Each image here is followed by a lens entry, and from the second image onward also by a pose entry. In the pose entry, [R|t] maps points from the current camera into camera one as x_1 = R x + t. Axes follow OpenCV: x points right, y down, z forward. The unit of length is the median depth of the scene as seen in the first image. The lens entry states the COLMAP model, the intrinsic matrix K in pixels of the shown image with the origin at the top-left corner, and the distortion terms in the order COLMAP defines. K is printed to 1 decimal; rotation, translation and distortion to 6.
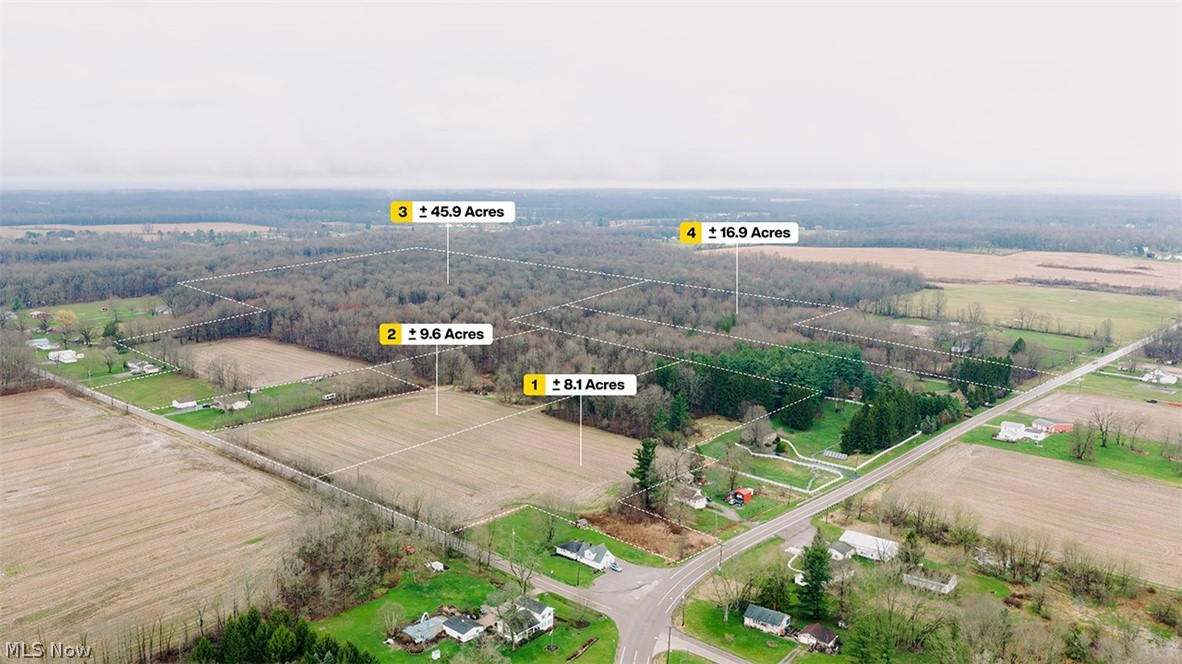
lens RADIAL K [[975.3, 0, 591.0], [0, 975.3, 332.0], [0, 0, 1]] dist [0.038826, -0.080507]
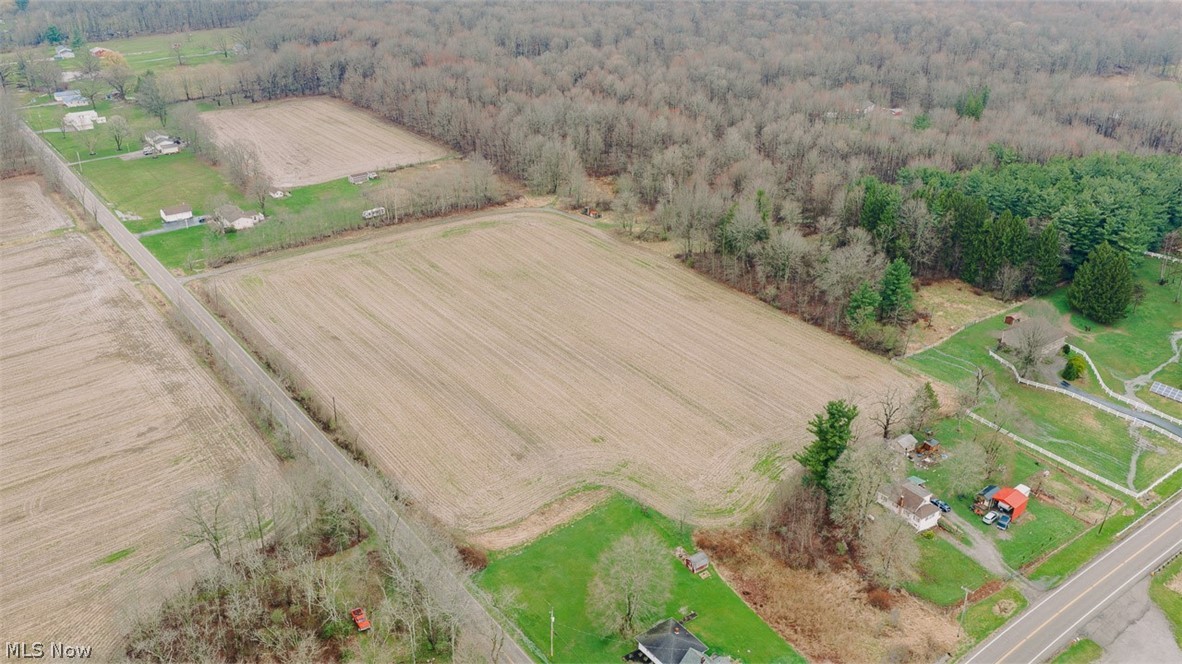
lens RADIAL K [[975.3, 0, 591.0], [0, 975.3, 332.0], [0, 0, 1]] dist [0.038826, -0.080507]
pose [[0.981835, 0.077642, -0.173126, 0.011167], [-0.026355, 0.959404, 0.280800, -0.052570], [0.187900, -0.271136, 0.944023, 0.360035]]
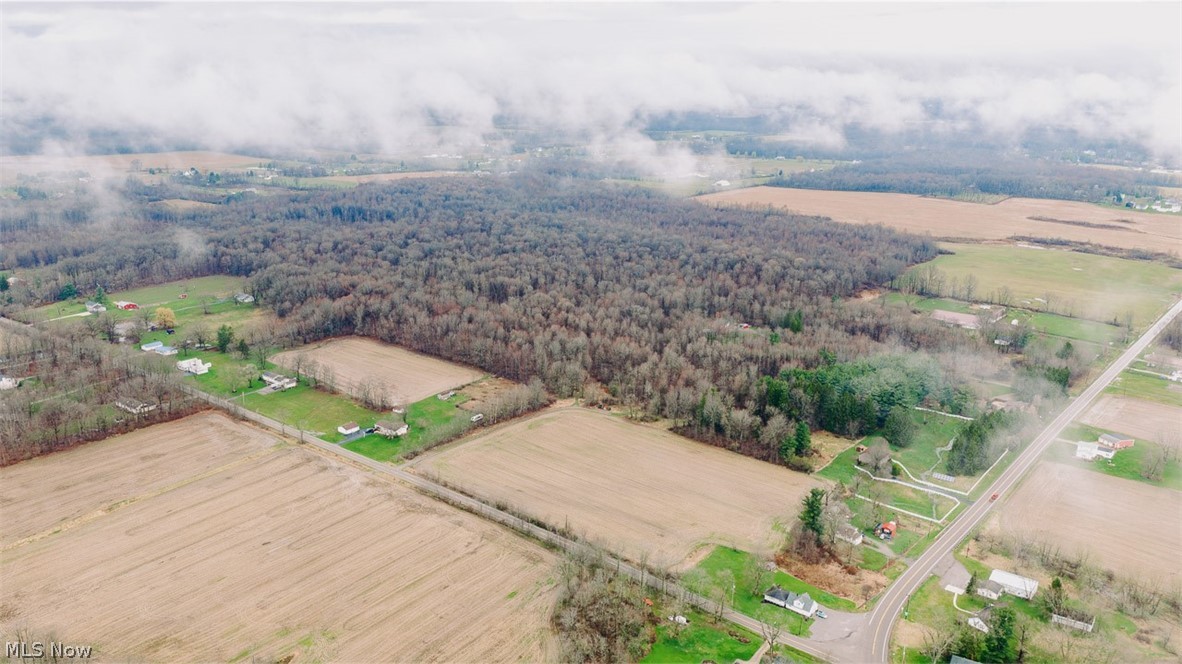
lens RADIAL K [[975.3, 0, 591.0], [0, 975.3, 332.0], [0, 0, 1]] dist [0.038826, -0.080507]
pose [[0.998231, -0.010460, 0.058530, -0.205936], [0.004317, 0.994556, 0.104115, -0.148177], [-0.059300, -0.103678, 0.992842, -0.096303]]
